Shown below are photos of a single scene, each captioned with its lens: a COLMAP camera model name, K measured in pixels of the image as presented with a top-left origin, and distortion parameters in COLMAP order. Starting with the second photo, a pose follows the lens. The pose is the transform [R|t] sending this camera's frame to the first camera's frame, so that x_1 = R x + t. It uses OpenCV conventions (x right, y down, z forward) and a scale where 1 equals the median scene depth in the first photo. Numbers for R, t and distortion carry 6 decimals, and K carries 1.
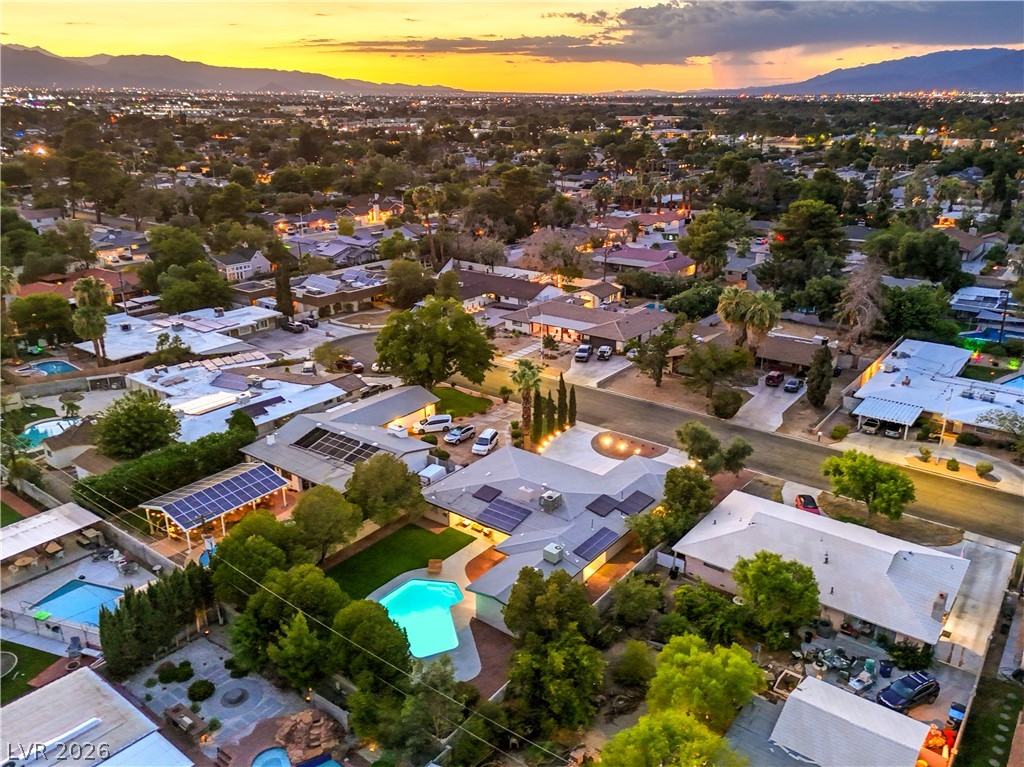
lens RADIAL K [[747.4, 0, 516.5], [0, 747.4, 381.1], [0, 0, 1]] dist [0.090014, -0.092538]
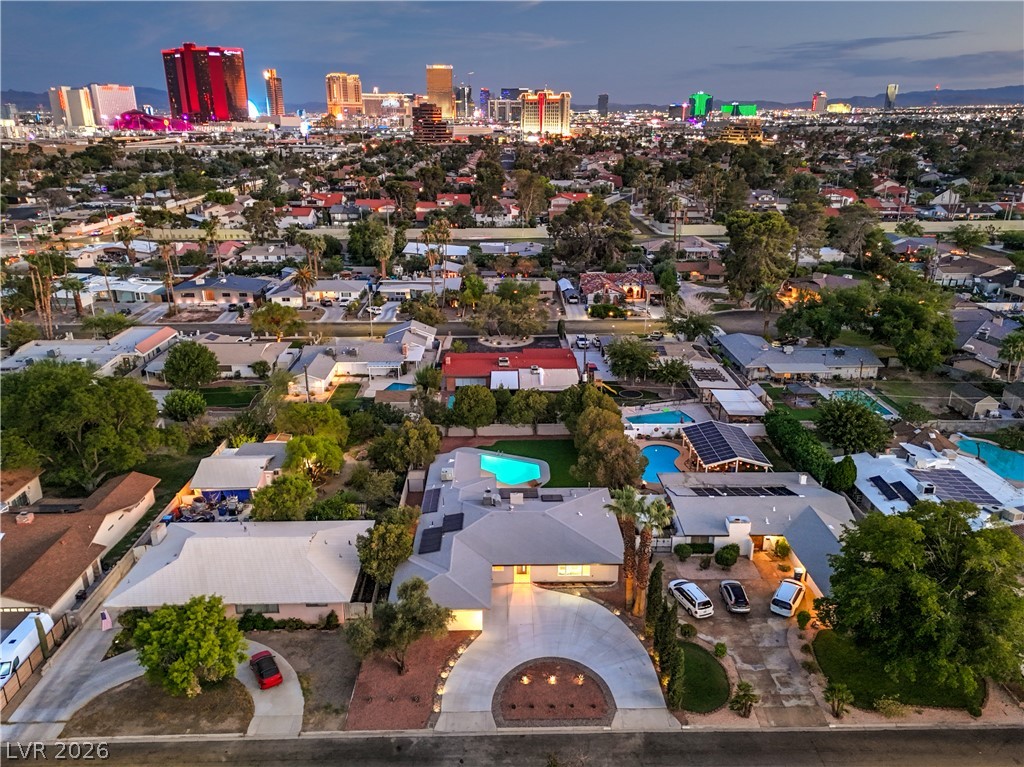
lens RADIAL K [[747.4, 0, 516.5], [0, 747.4, 381.1], [0, 0, 1]] dist [0.090014, -0.092538]
pose [[-0.785665, 0.196111, -0.586746, 0.383507], [-0.221555, 0.796328, 0.562827, -0.365481], [0.577619, 0.572190, -0.582198, 0.959873]]
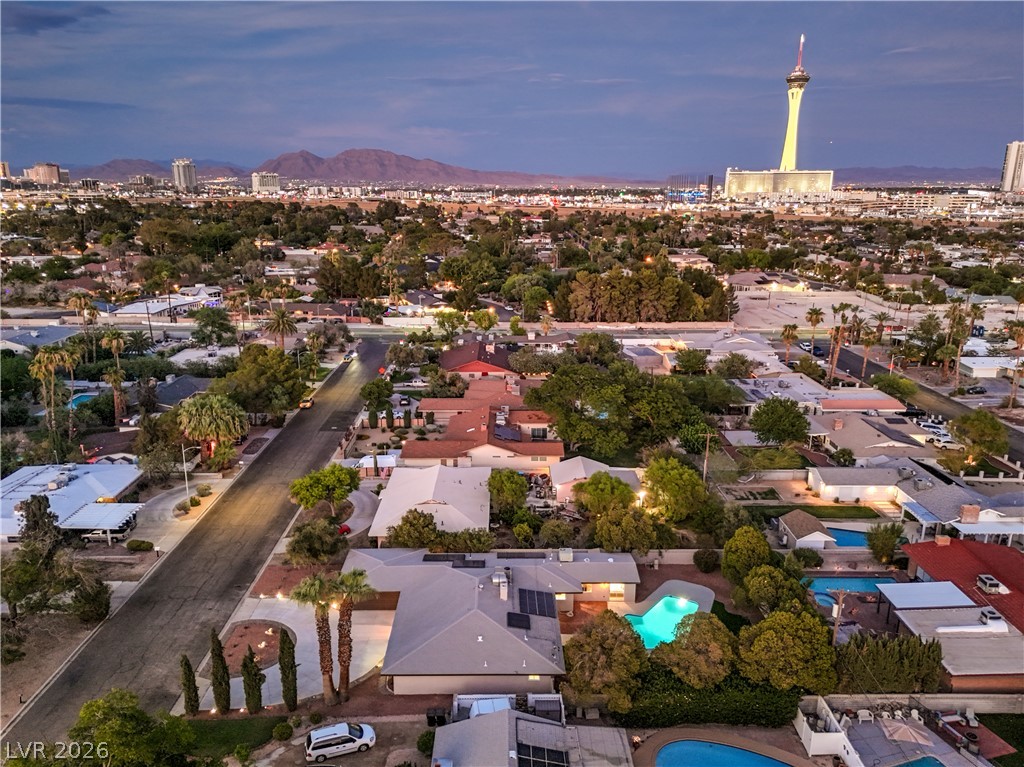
lens RADIAL K [[747.4, 0, 516.5], [0, 747.4, 381.1], [0, 0, 1]] dist [0.090014, -0.092538]
pose [[-0.615911, -0.212984, 0.758480, -0.419320], [0.266025, 0.849987, 0.454701, -0.326655], [-0.741542, 0.481830, -0.466857, 0.827239]]
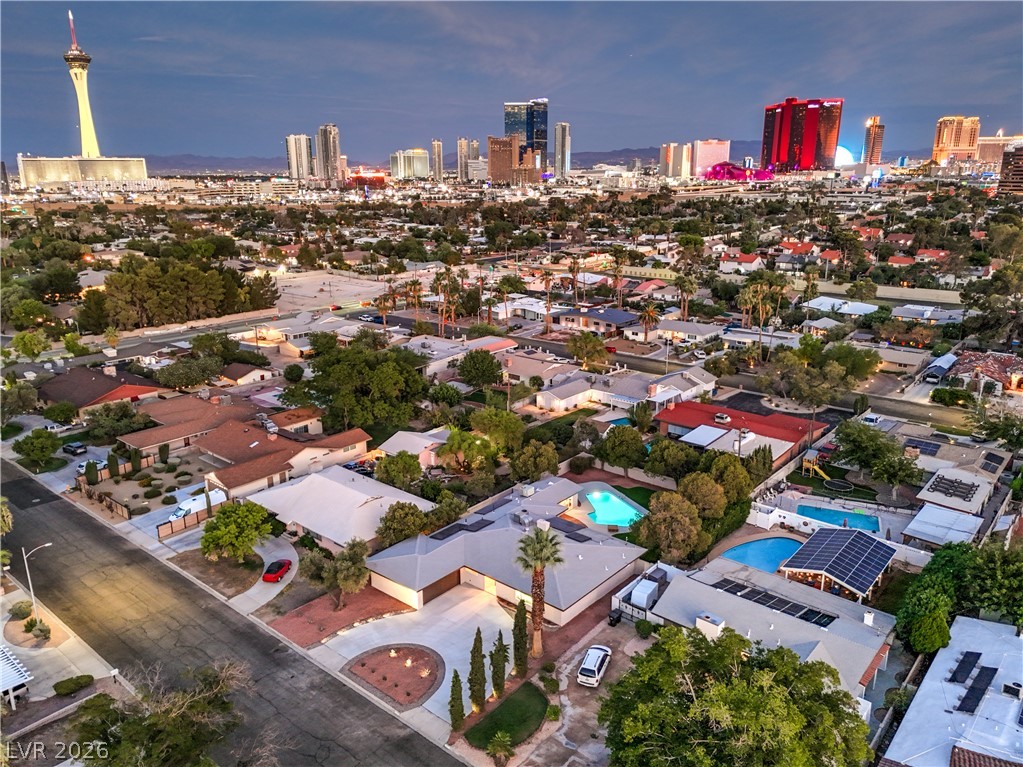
lens RADIAL K [[746.7, 0, 516.0], [0, 746.7, 381.1], [0, 0, 1]] dist [0.090014, -0.092538]
pose [[-0.998617, -0.017127, 0.049711, 0.006040], [0.015547, 0.806994, 0.590355, -0.435623], [-0.050228, 0.590311, -0.805611, 1.122779]]
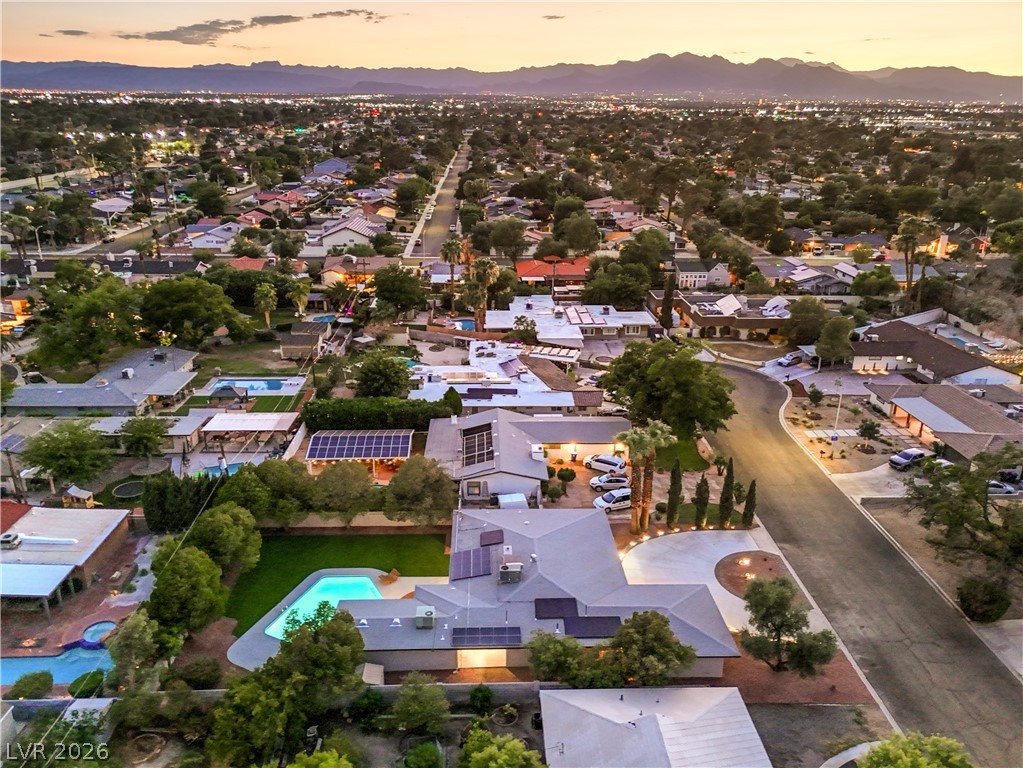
lens RADIAL K [[746.7, 0, 516.0], [0, 746.7, 381.6], [0, 0, 1]] dist [0.090014, -0.092538]
pose [[0.643474, 0.268229, -0.716934, 0.376148], [-0.277414, 0.954641, 0.108174, -0.089374], [0.713430, 0.129280, 0.688698, 0.234427]]
